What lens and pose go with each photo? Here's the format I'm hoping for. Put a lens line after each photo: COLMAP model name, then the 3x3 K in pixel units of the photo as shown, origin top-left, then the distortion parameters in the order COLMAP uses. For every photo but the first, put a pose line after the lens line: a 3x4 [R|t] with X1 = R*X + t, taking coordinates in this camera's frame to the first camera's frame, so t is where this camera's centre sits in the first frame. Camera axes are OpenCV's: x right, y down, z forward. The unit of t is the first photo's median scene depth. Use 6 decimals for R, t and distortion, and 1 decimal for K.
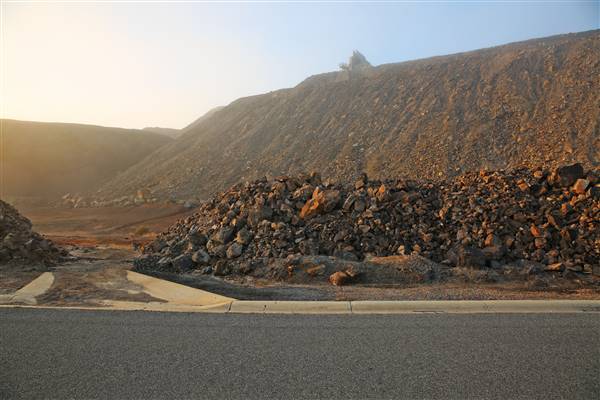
lens RADIAL K [[412.5, 0, 300.9], [0, 412.5, 201.3], [0, 0, 1]] dist [-0.102449, 0.080729]
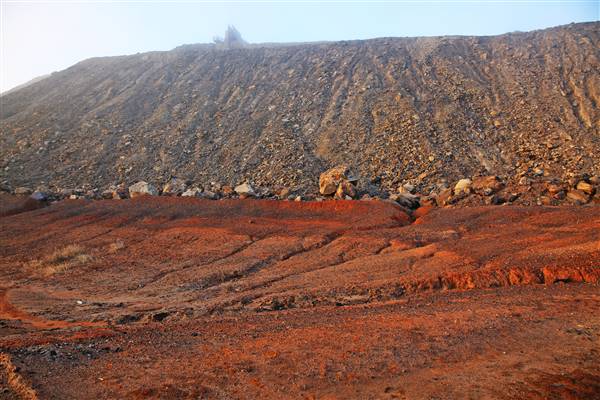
lens RADIAL K [[412.5, 0, 300.6], [0, 412.5, 199.1], [0, 0, 1]] dist [-0.102449, 0.080729]
pose [[0.922681, 0.009696, 0.385443, -0.112332], [-0.010460, 0.999945, -0.000114, 0.007453], [-0.385423, -0.003927, 0.922732, 0.245695]]
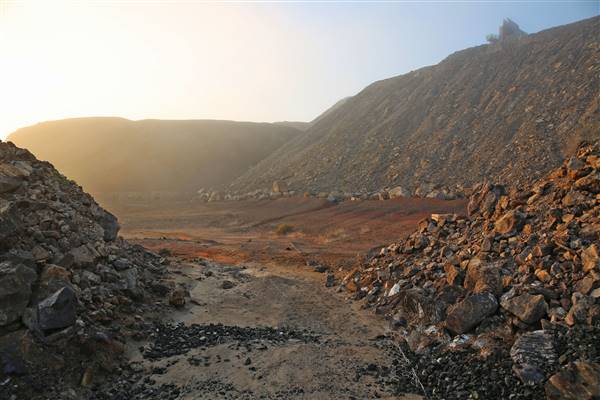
lens RADIAL K [[412.5, 0, 298.5], [0, 412.5, 199.1], [0, 0, 1]] dist [-0.102449, 0.080729]
pose [[0.955706, -0.001362, -0.294321, -0.067209], [0.002948, 0.999983, 0.004946, 0.004841], [0.294309, -0.005595, 0.955694, 0.122387]]
